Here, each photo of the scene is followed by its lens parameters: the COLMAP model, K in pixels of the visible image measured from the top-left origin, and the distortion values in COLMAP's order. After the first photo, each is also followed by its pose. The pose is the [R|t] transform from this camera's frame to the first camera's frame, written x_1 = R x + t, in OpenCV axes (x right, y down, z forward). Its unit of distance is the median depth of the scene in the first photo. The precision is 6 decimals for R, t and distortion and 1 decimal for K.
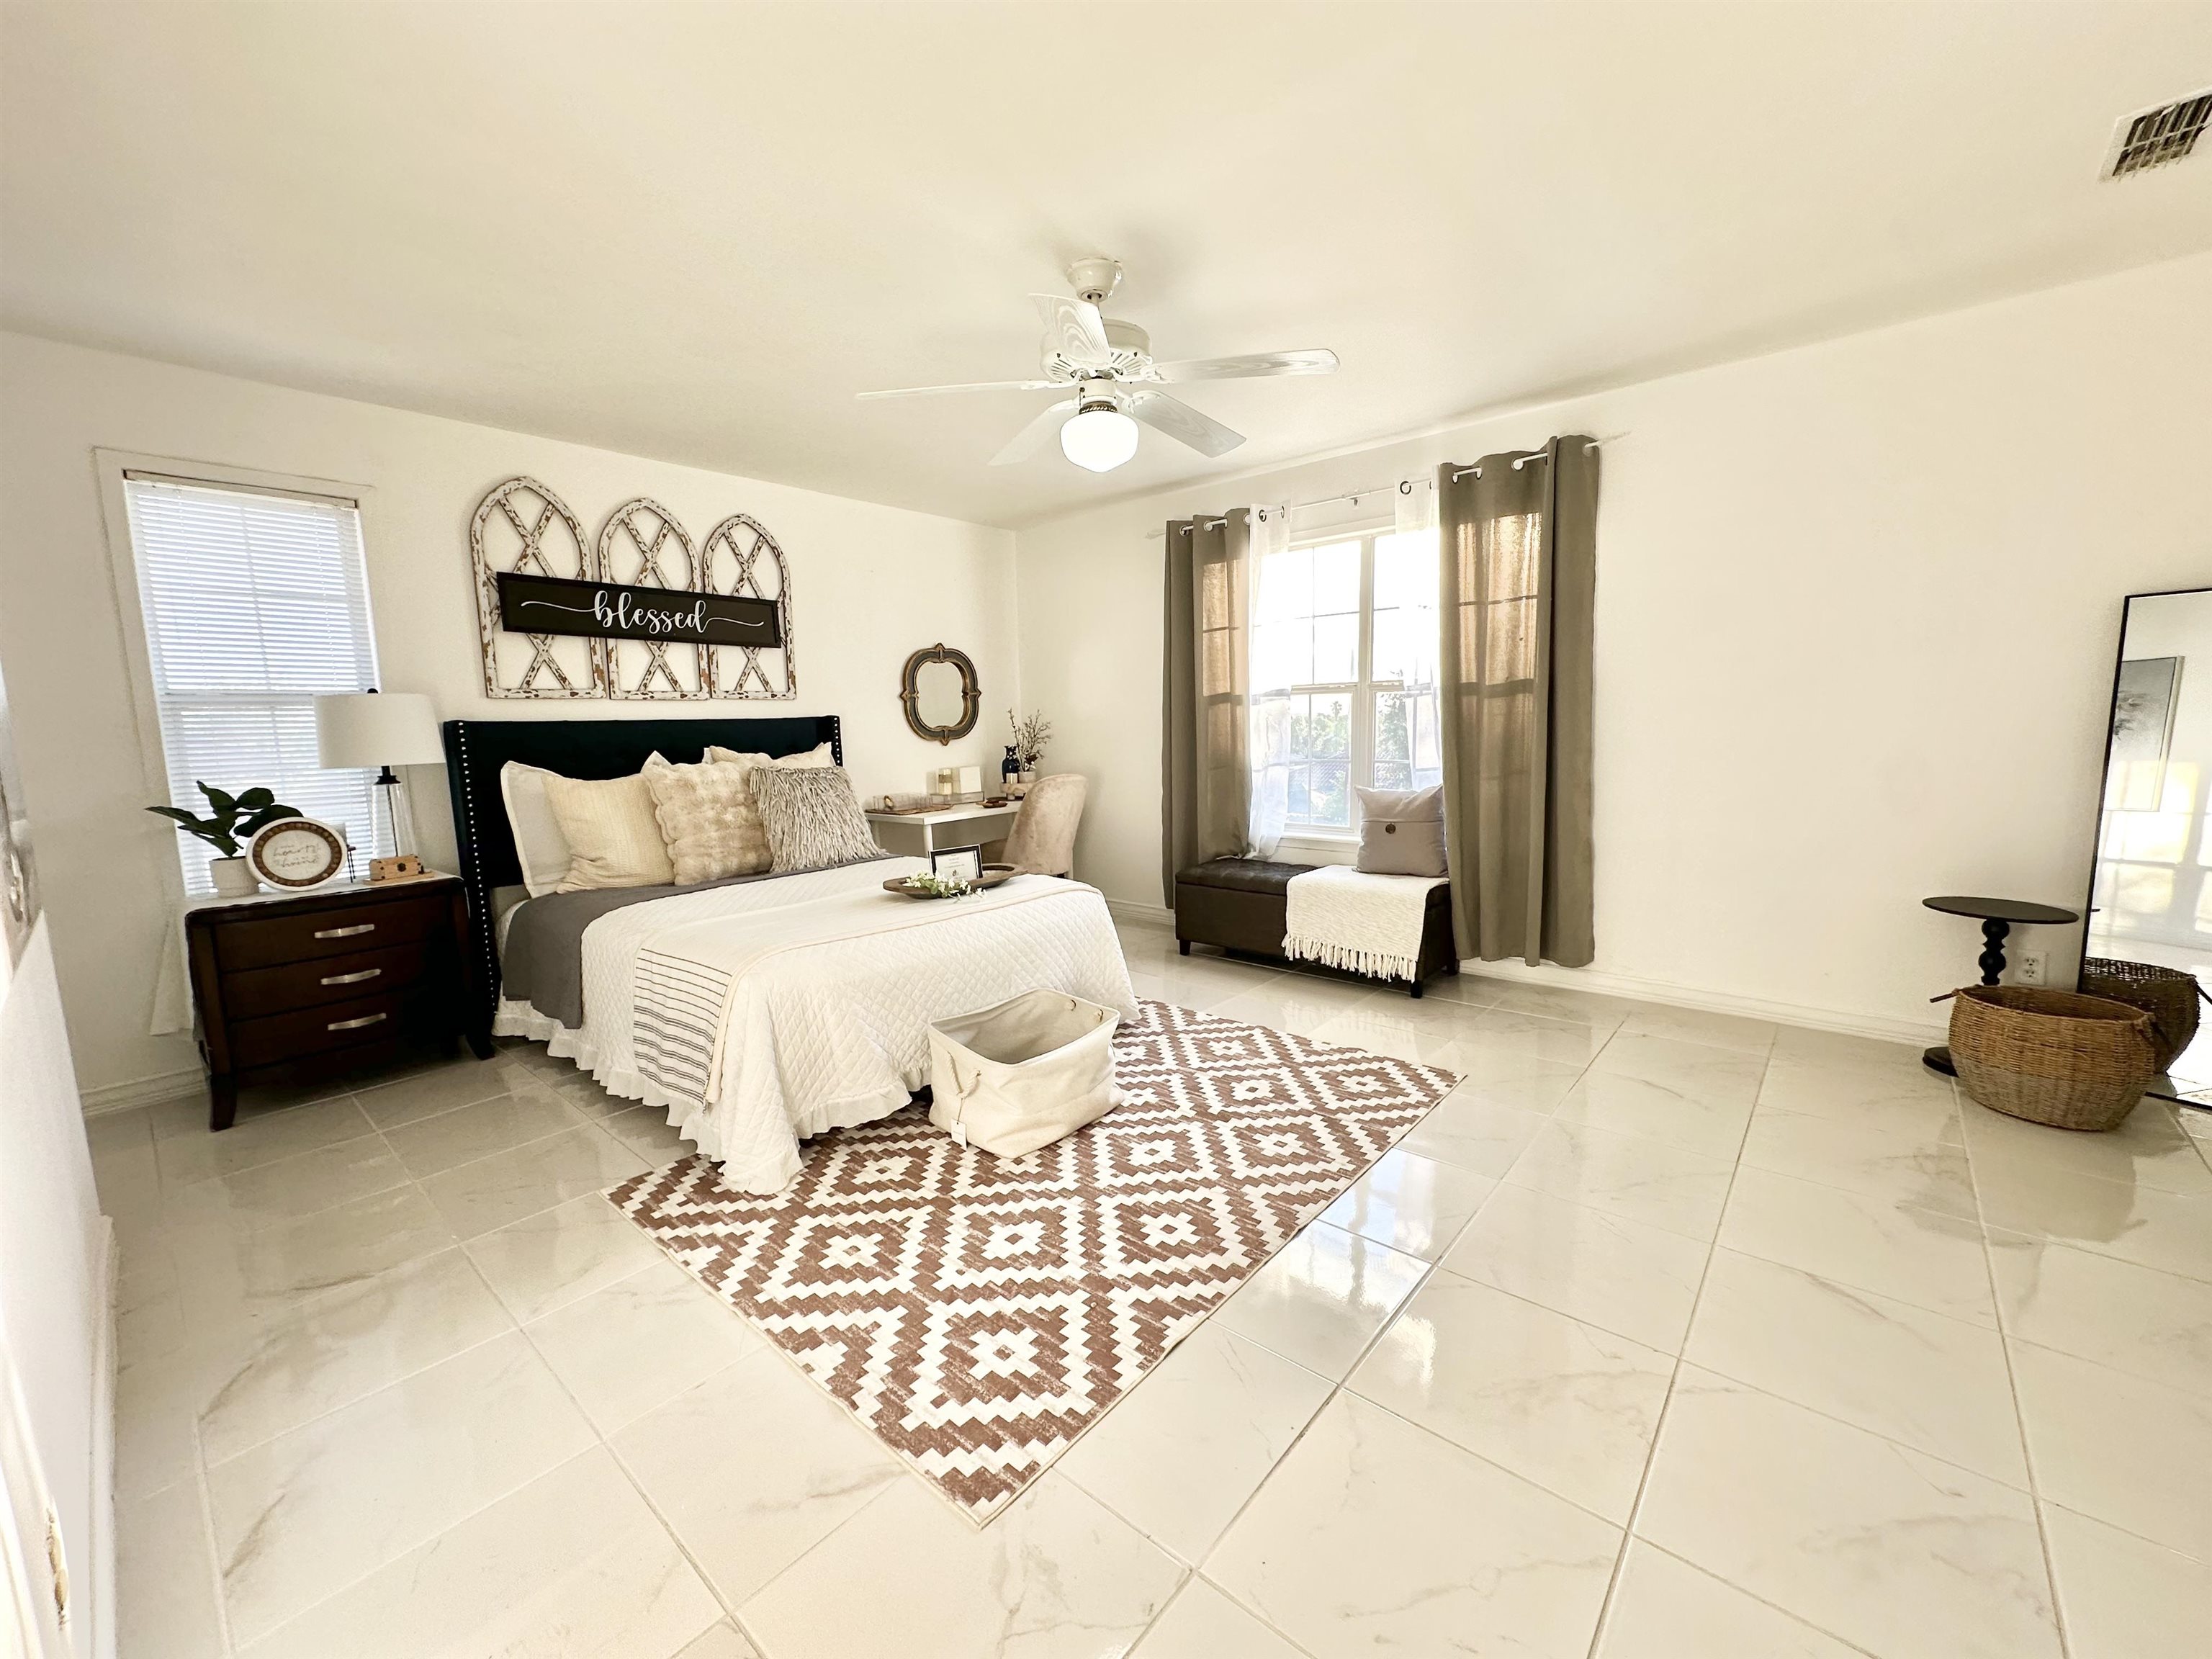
lens RADIAL K [[881.4, 0, 1106.0], [0, 881.4, 829.5], [0, 0, 1]] dist [-0.002316, 0.000406]
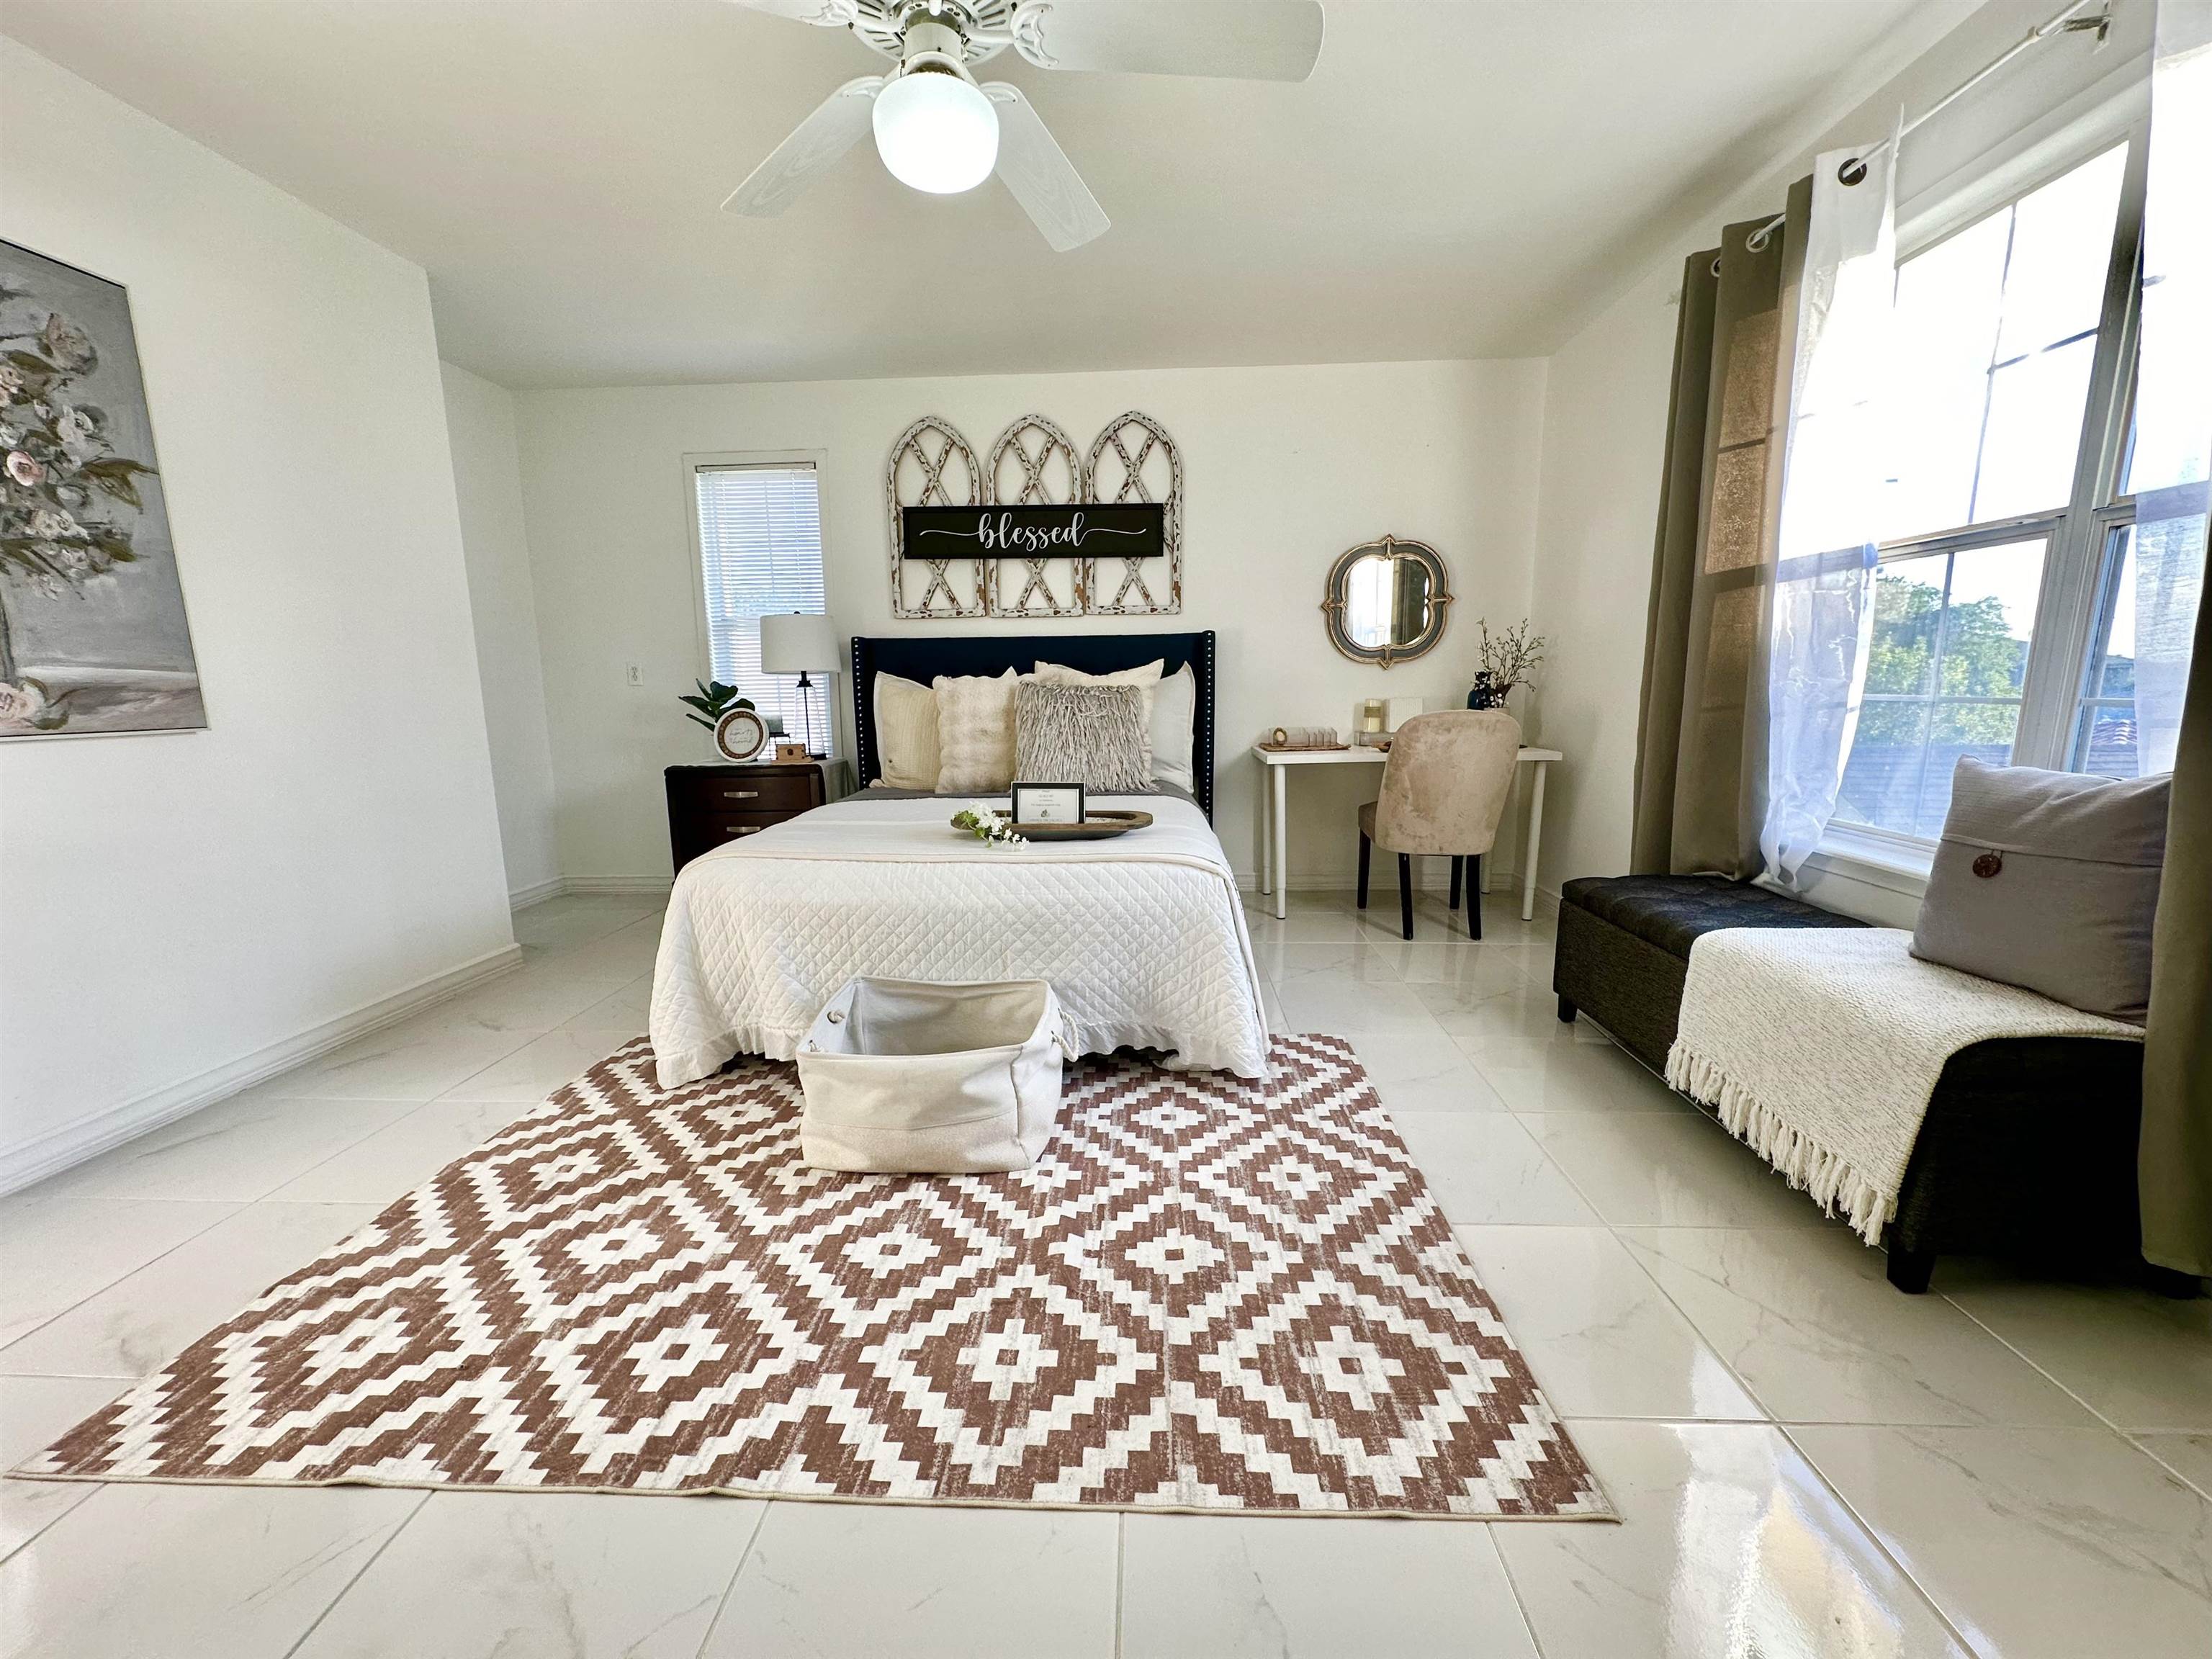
lens RADIAL K [[881.4, 0, 1106.0], [0, 881.4, 829.5], [0, 0, 1]] dist [-0.002316, 0.000406]
pose [[0.615519, 0.145110, -0.774647, 0.516962], [-0.096578, 0.989383, 0.108597, -0.030101], [0.782182, 0.007971, 0.622999, 0.589942]]
